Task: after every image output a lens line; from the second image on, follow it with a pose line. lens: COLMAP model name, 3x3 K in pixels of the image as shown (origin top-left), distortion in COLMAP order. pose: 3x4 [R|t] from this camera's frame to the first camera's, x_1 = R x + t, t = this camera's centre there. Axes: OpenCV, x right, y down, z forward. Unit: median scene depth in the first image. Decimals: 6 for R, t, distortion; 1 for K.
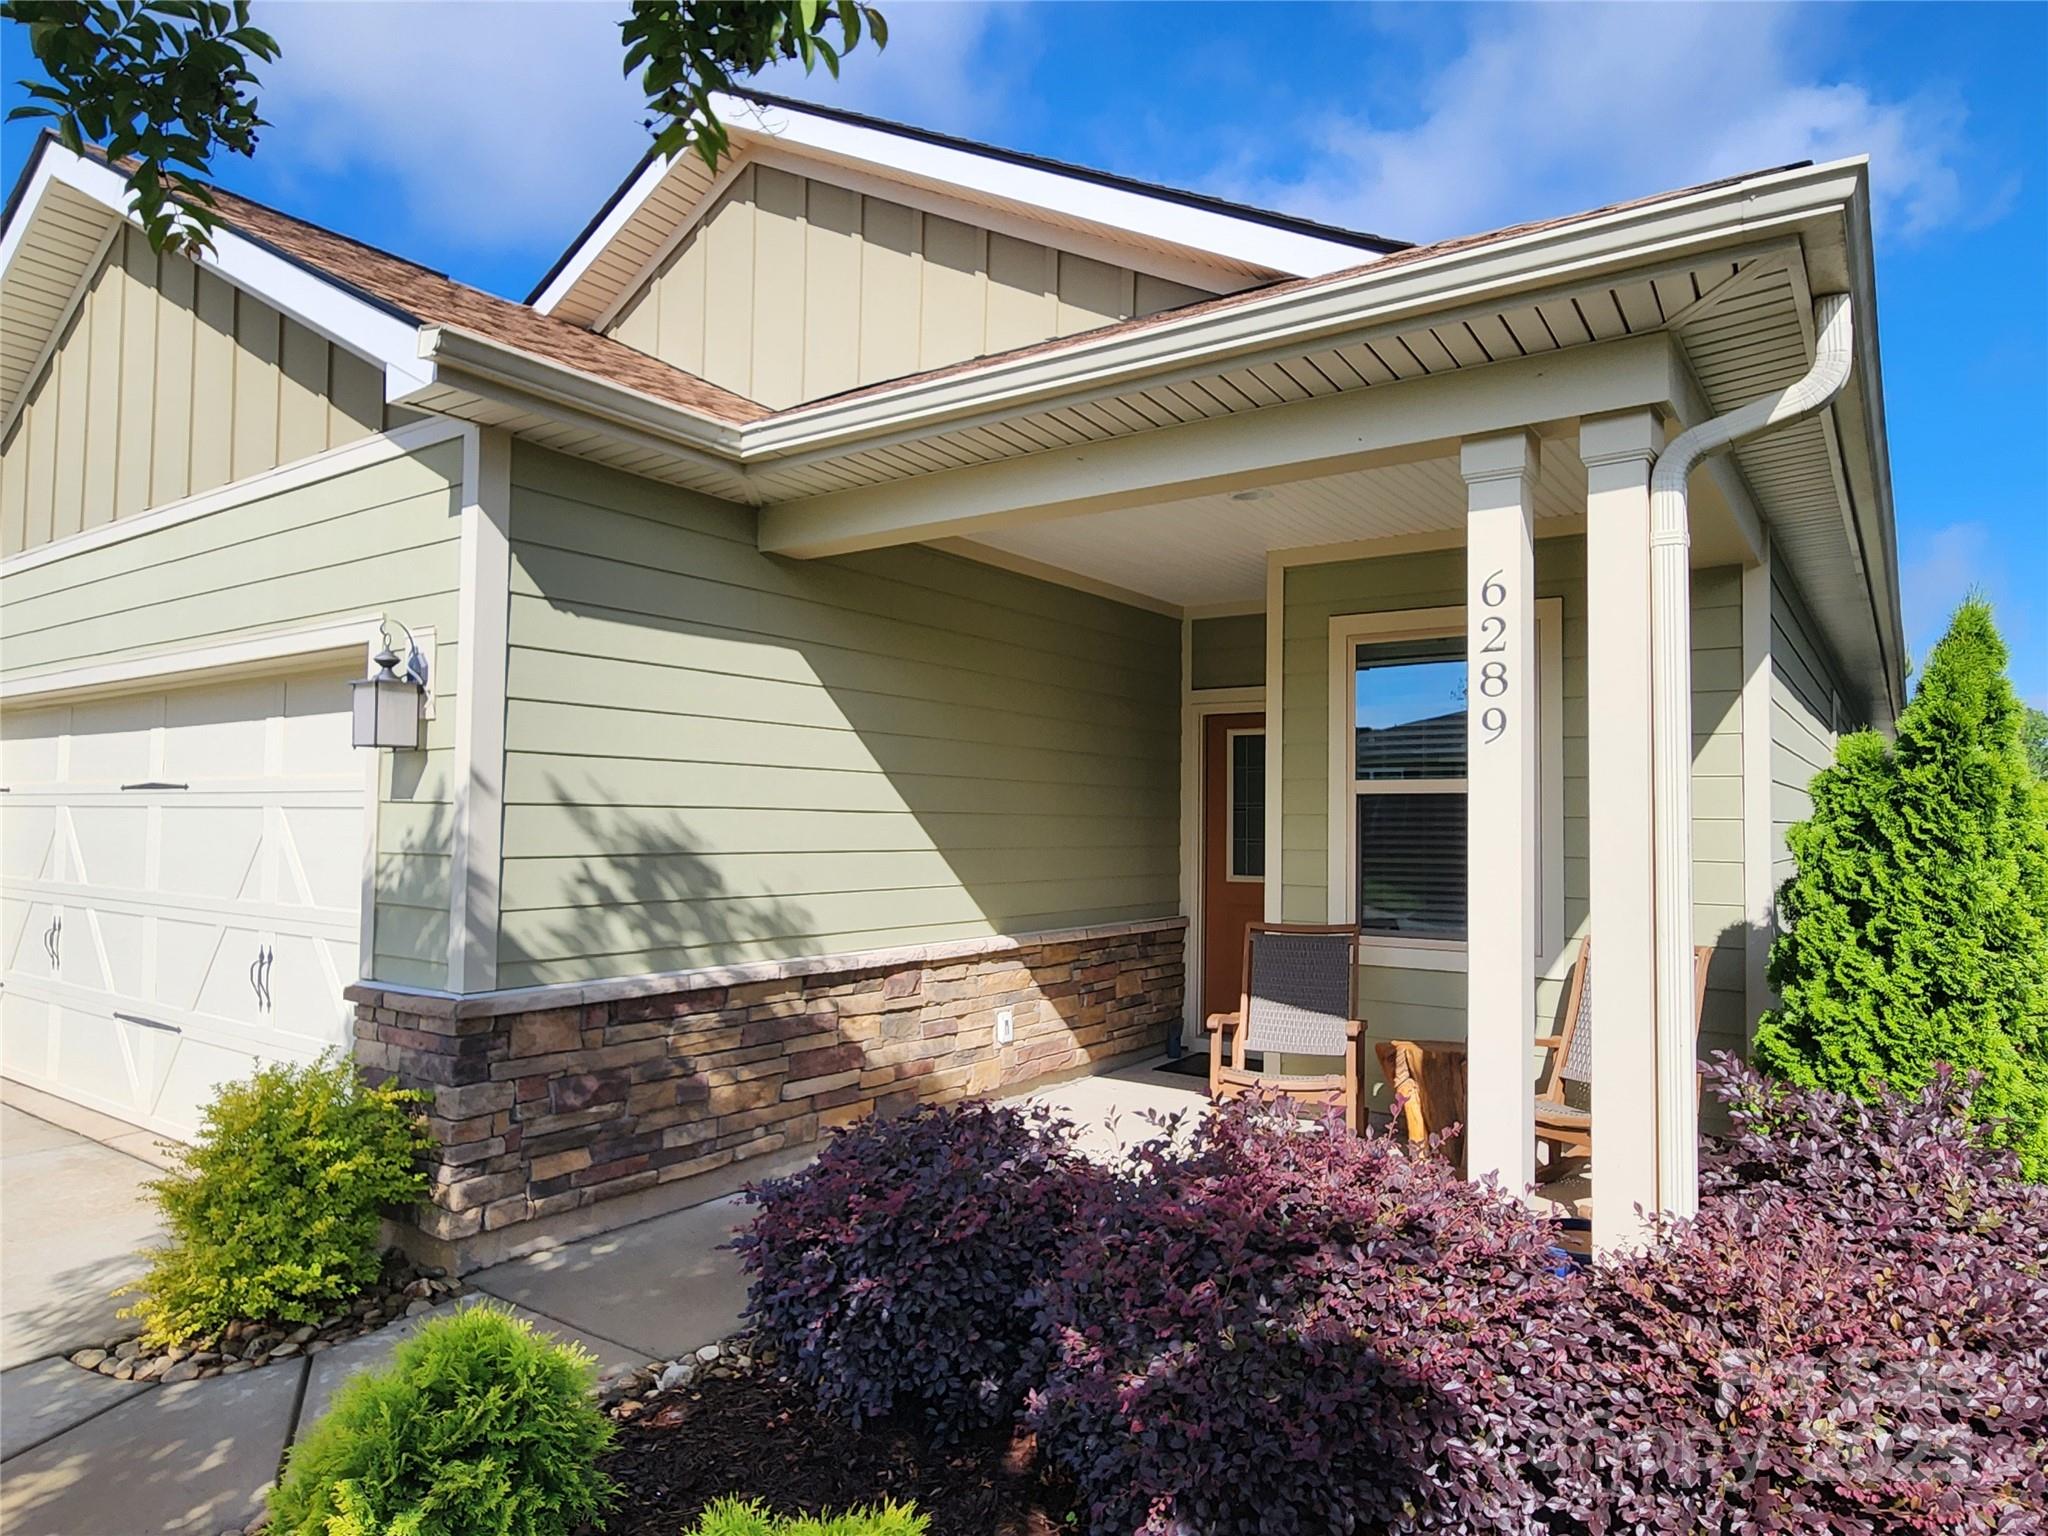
lens RADIAL K [[1272.3, 0, 1020.5], [0, 1272.3, 770.6], [0, 0, 1]] dist [-0.007433, -0.000060]
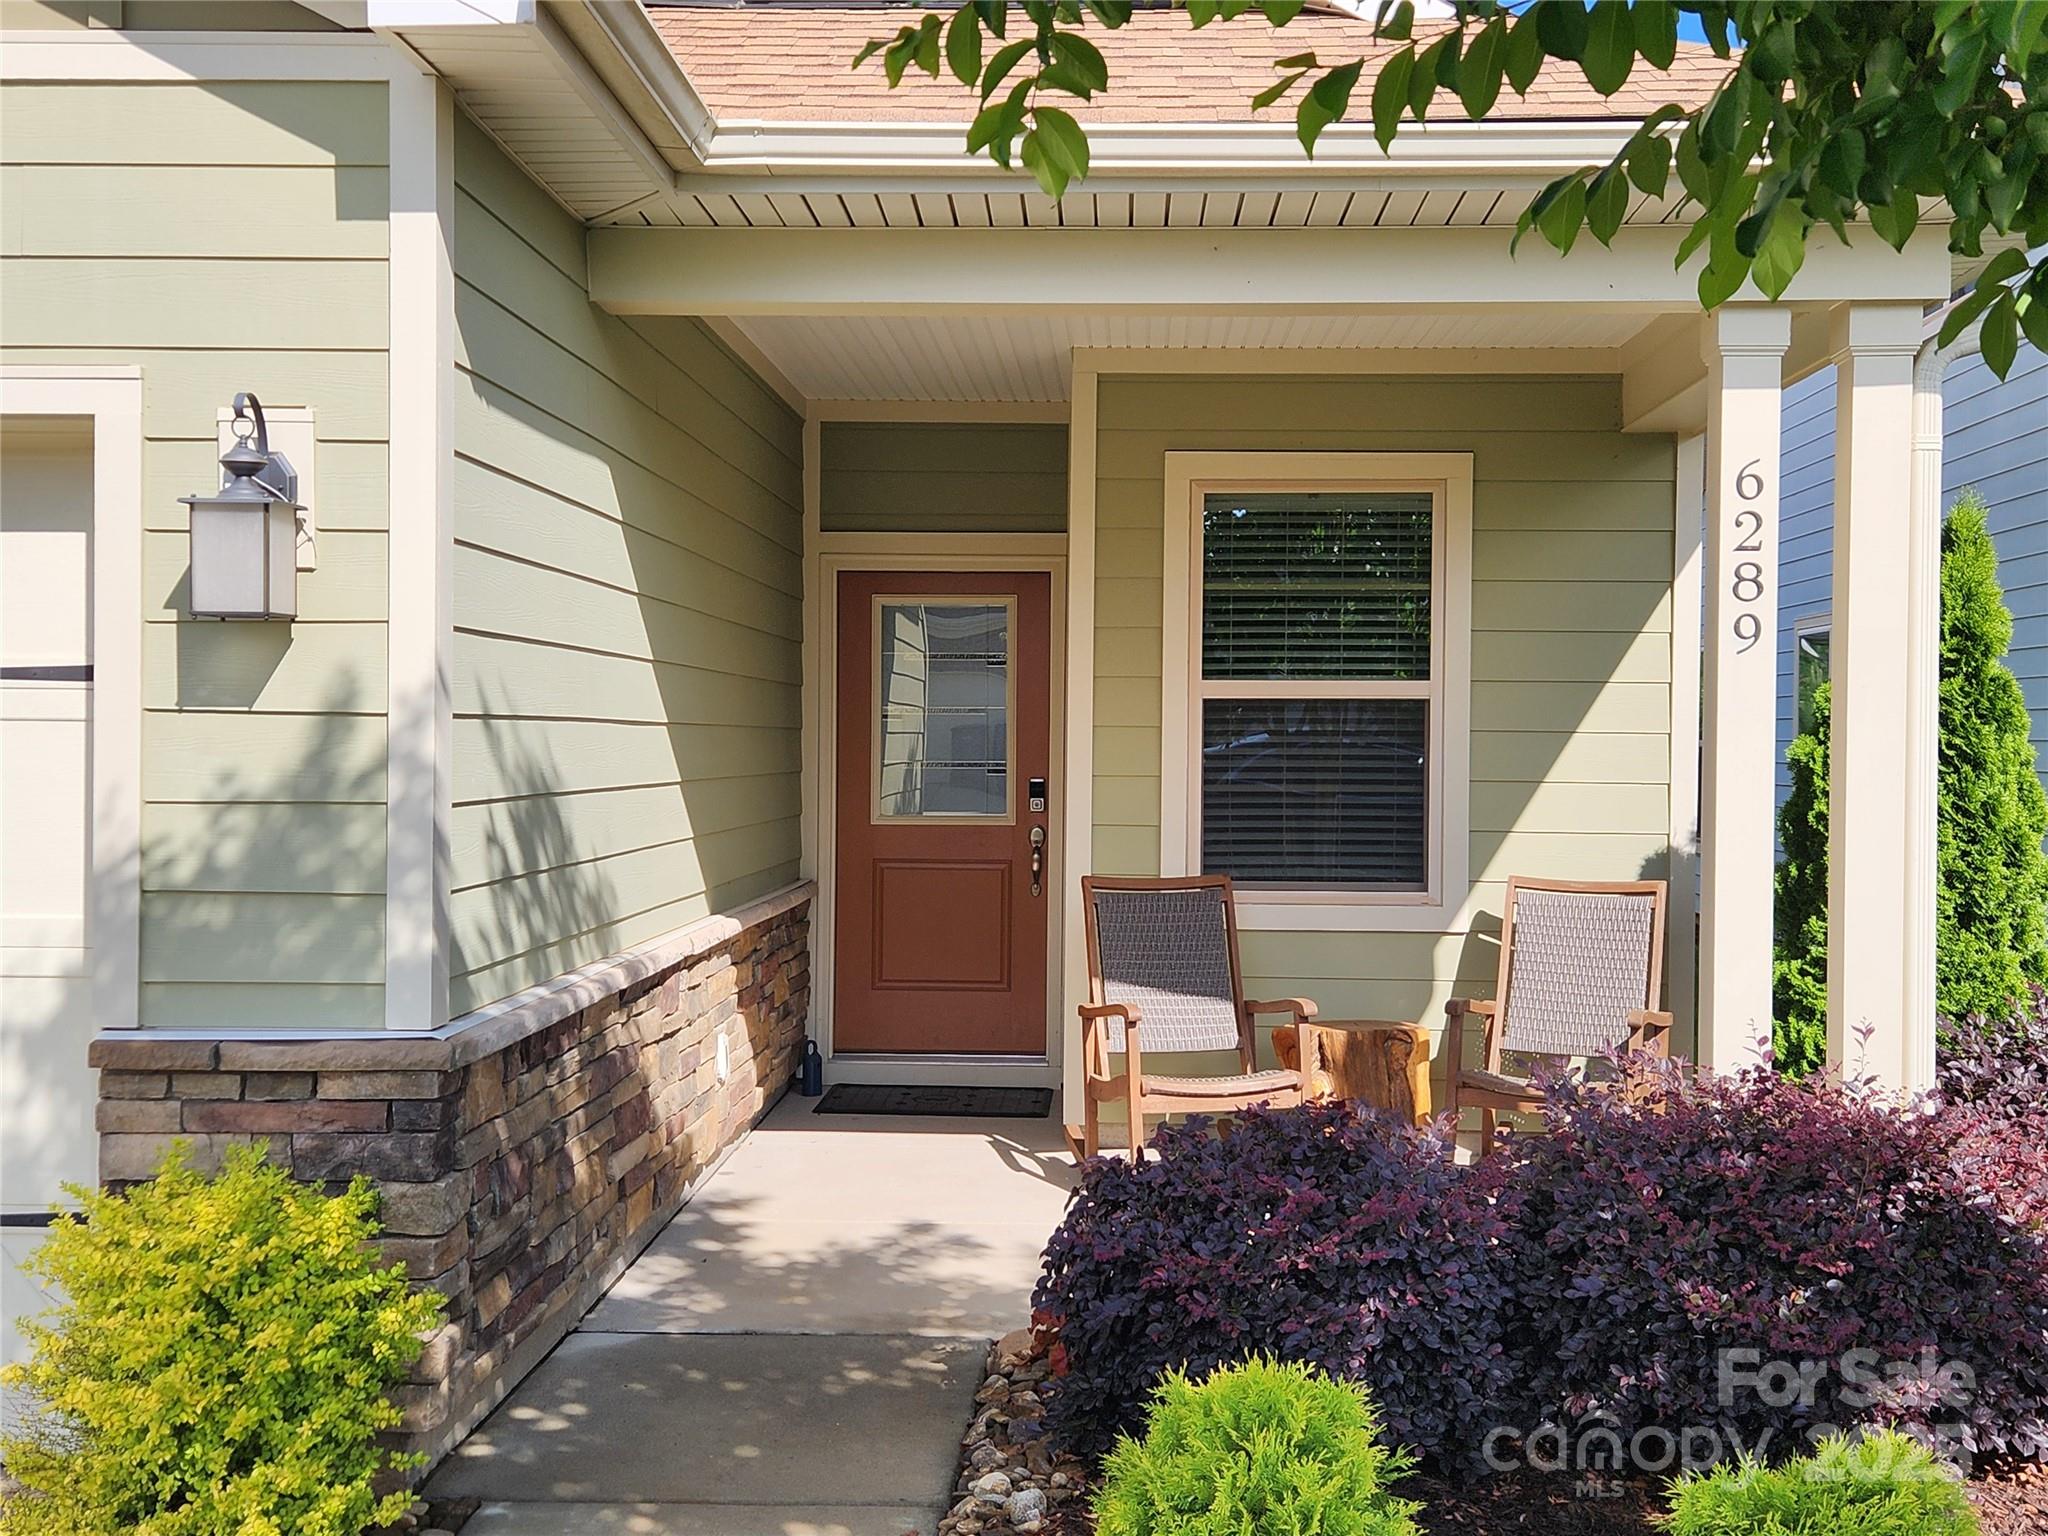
lens RADIAL K [[2339.9, 0, 1026.9], [0, 2339.9, 767.8], [0, 0, 1]] dist [0.060812, 0.000000]
pose [[0.827407, -0.011569, 0.561483, -0.796434], [-0.021417, 0.998411, 0.052131, -0.013242], [-0.561194, -0.055159, 0.825844, -0.076379]]
